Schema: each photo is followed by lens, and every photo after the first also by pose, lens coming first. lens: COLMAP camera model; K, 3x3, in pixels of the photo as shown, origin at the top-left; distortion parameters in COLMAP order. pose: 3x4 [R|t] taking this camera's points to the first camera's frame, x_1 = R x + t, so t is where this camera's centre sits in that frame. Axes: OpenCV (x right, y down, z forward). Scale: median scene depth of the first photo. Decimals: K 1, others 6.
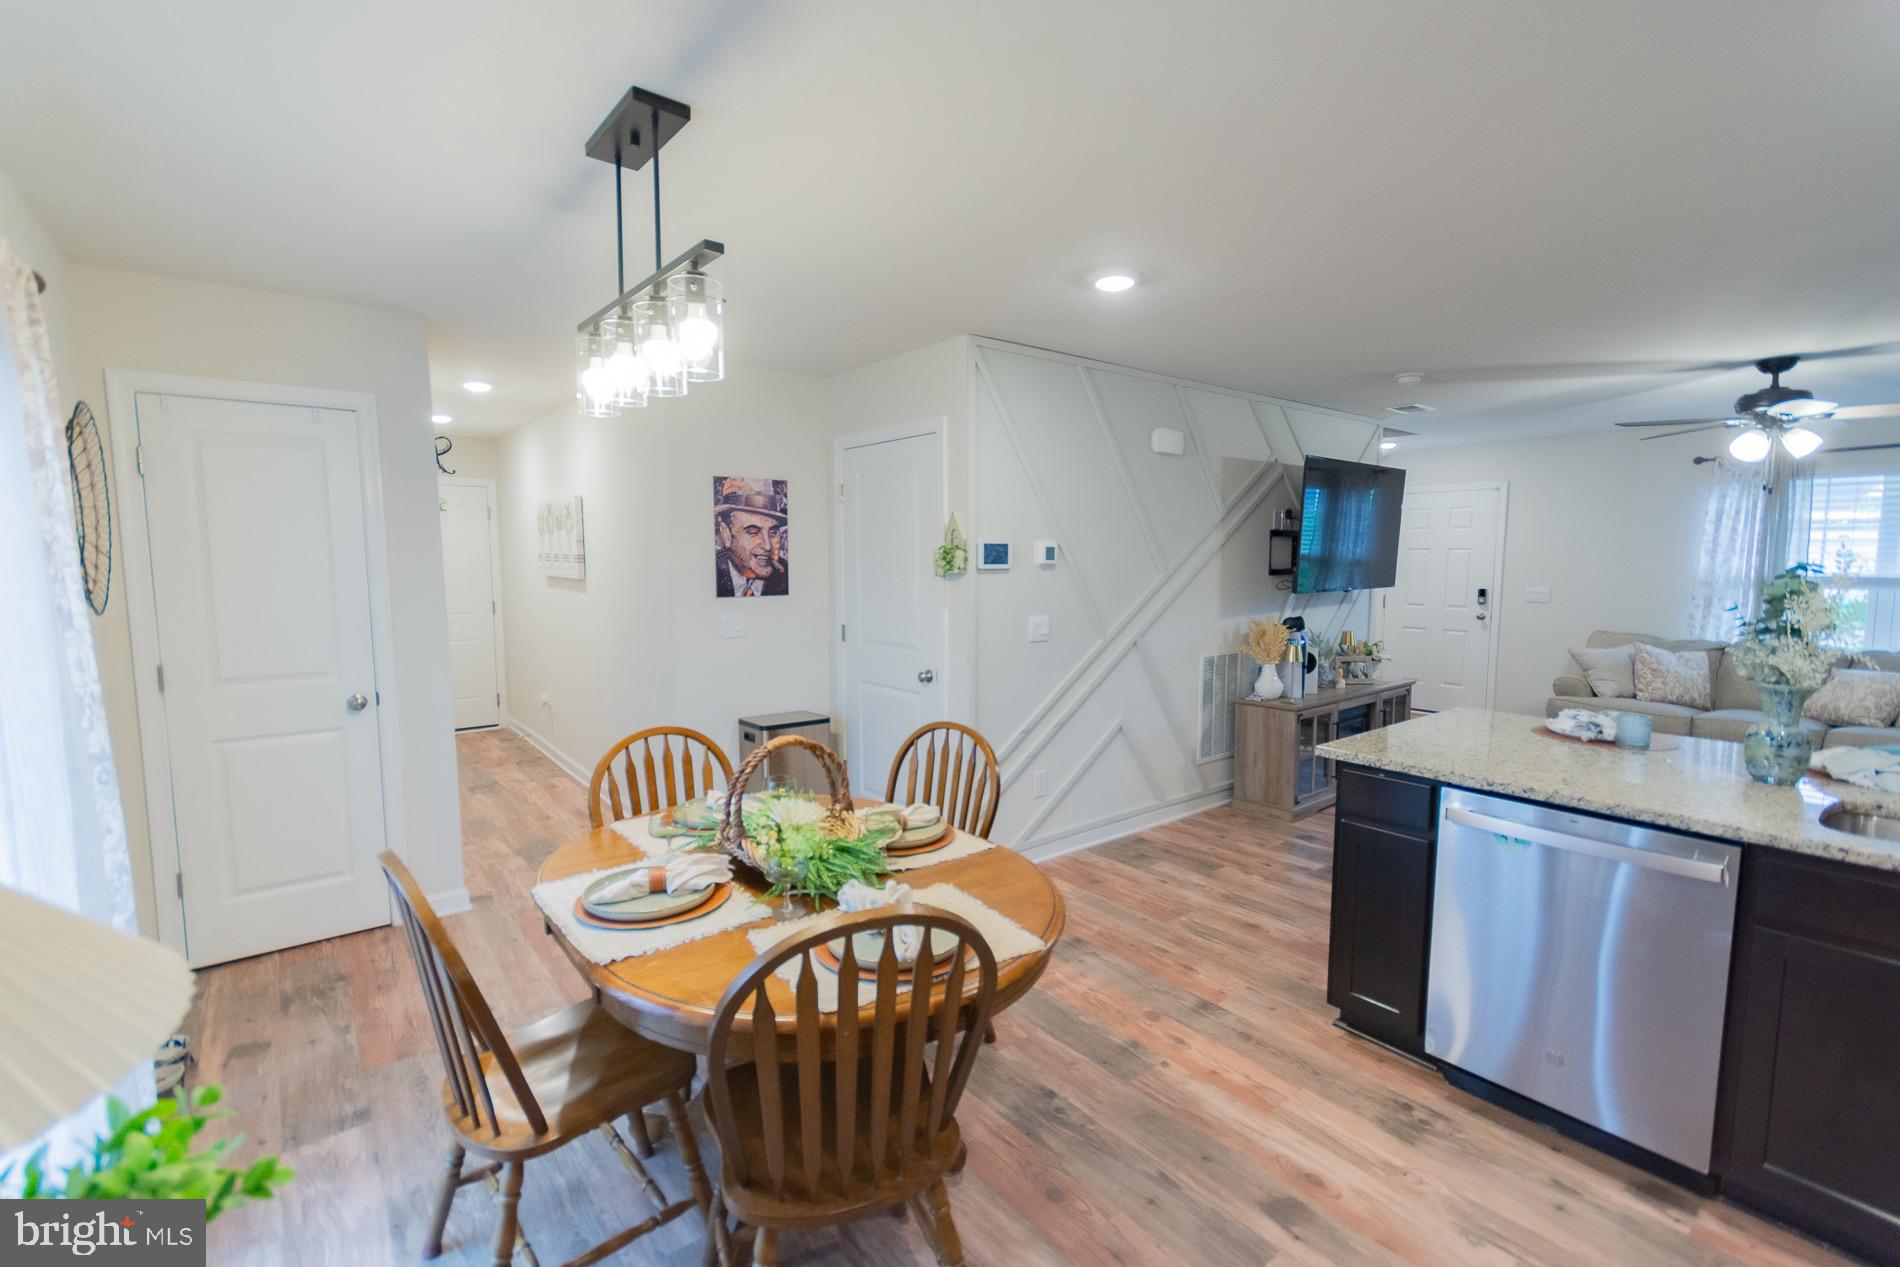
lens RADIAL K [[850.7, 0, 948.1], [0, 850.7, 632.0], [0, 0, 1]] dist [0.013857, -0.004327]
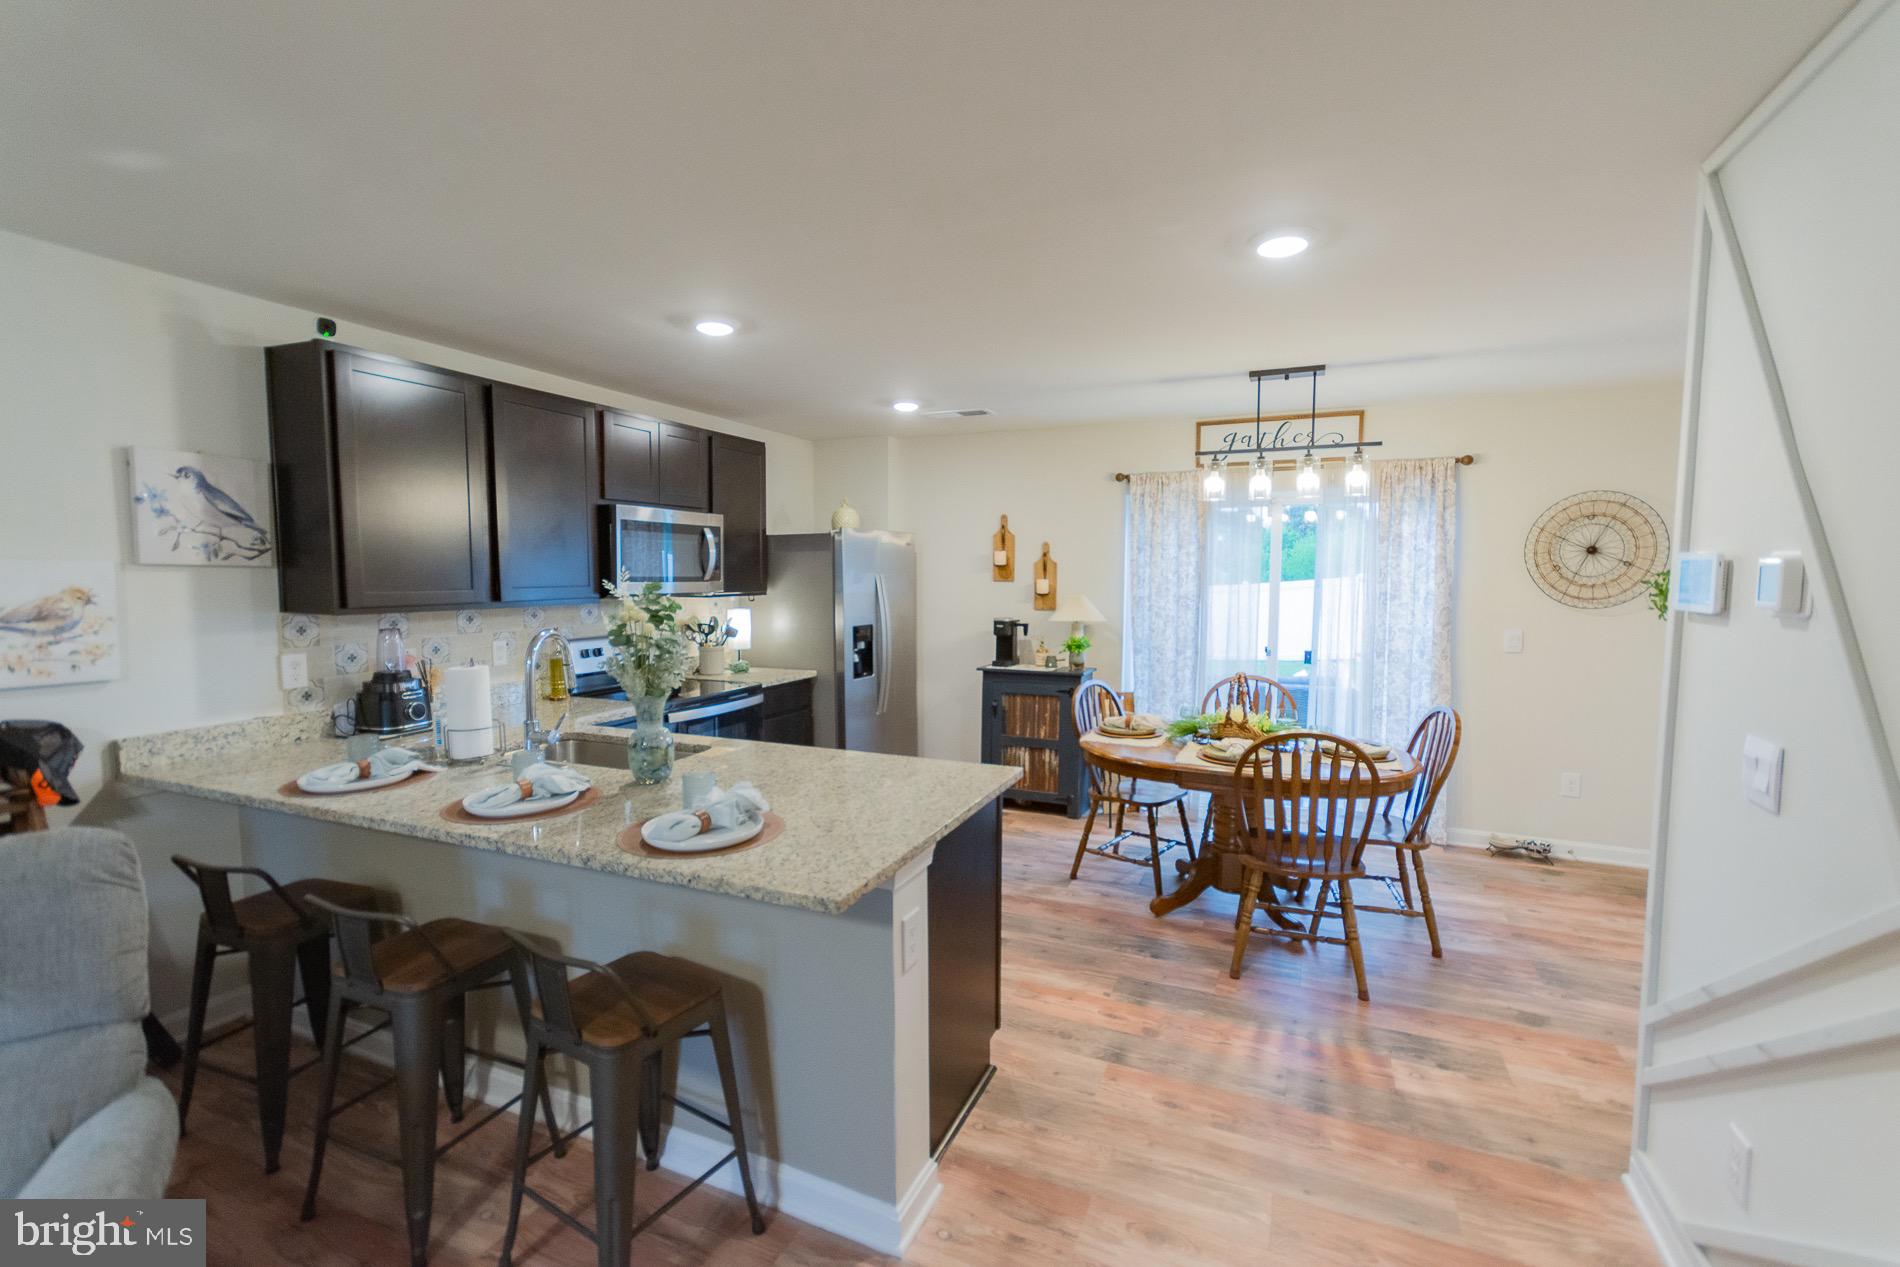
lens RADIAL K [[850.7, 0, 944.5], [0, 850.7, 621.6], [0, 0, 1]] dist [0.013857, -0.004327]
pose [[-0.886877, 0.027281, -0.461199, 0.570348], [-0.046339, 0.987968, 0.147551, -0.105729], [0.459675, 0.152232, -0.874943, 1.065179]]
